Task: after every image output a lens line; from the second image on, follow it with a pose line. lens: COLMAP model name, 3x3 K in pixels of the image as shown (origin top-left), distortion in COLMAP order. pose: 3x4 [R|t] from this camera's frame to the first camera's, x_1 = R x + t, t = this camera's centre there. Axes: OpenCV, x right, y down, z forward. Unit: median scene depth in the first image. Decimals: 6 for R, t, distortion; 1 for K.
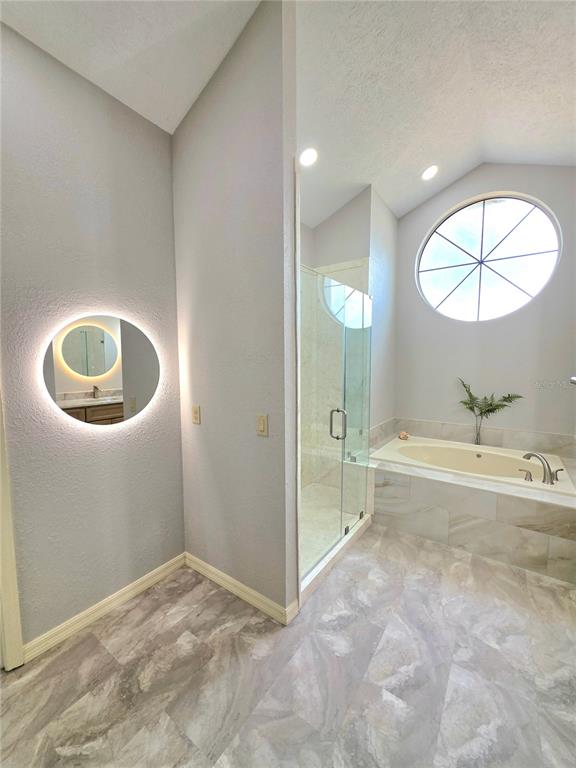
lens RADIAL K [[308.6, 0, 291.2], [0, 308.6, 386.2], [0, 0, 1]] dist [-0.003161, 0.000143]
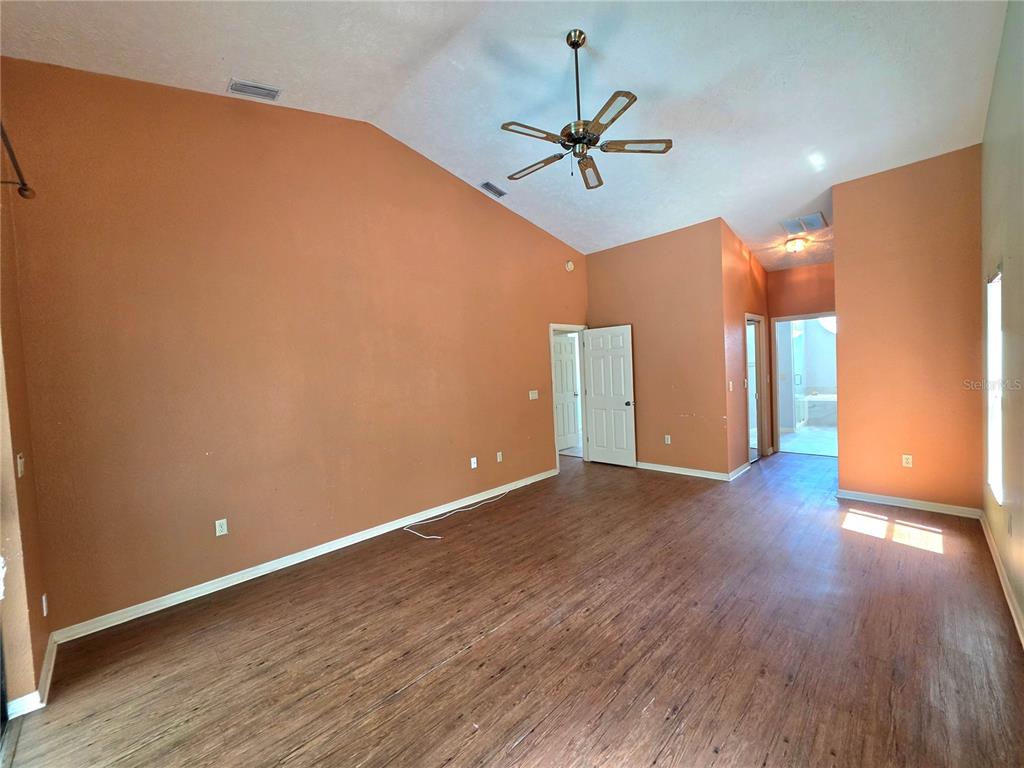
lens RADIAL K [[411.4, 0, 516.6], [0, 411.4, 384.0], [0, 0, 1]] dist [-0.003161, 0.000143]
pose [[0.985010, -0.040157, -0.167761, -1.797368], [0.033842, 0.998613, -0.040336, 0.232040], [0.169148, 0.034054, 0.985002, -3.226233]]
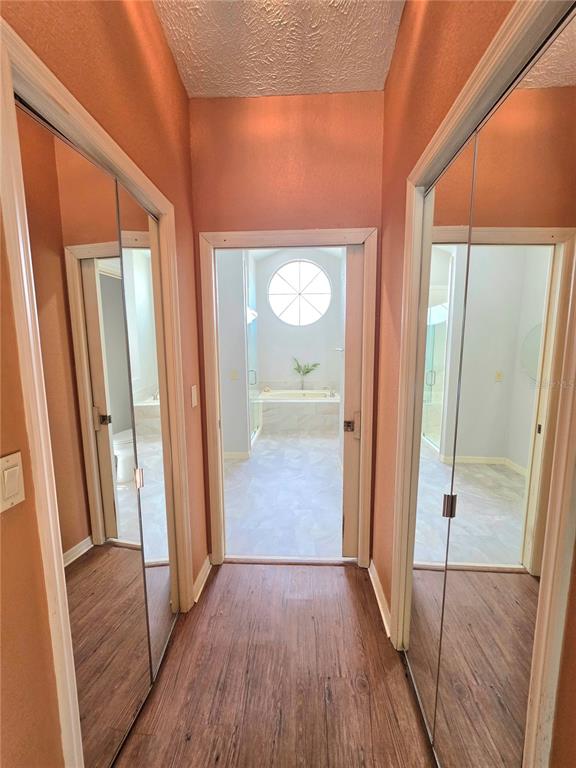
lens RADIAL K [[306.7, 0, 287.6], [0, 306.7, 385.5], [0, 0, 1]] dist [-0.001528, 0.000079]
pose [[0.845316, -0.070429, 0.529604, -0.750336], [0.048656, 0.997302, 0.054963, 0.076625], [-0.532046, -0.020693, 0.846463, -0.879829]]
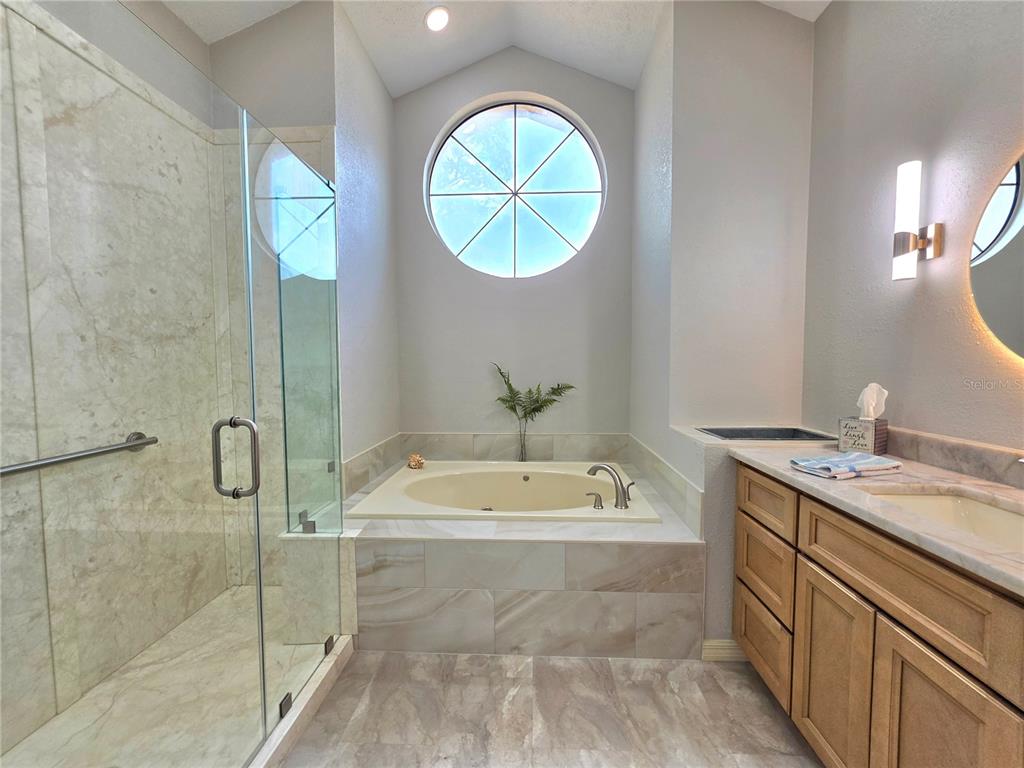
lens RADIAL K [[411.4, 0, 516.6], [0, 411.4, 384.0], [0, 0, 1]] dist [-0.003161, 0.000143]
pose [[0.842181, -0.028635, 0.538434, 0.176350], [0.044130, 0.998899, -0.015902, 0.053533], [-0.537386, 0.037153, 0.842517, 0.376191]]
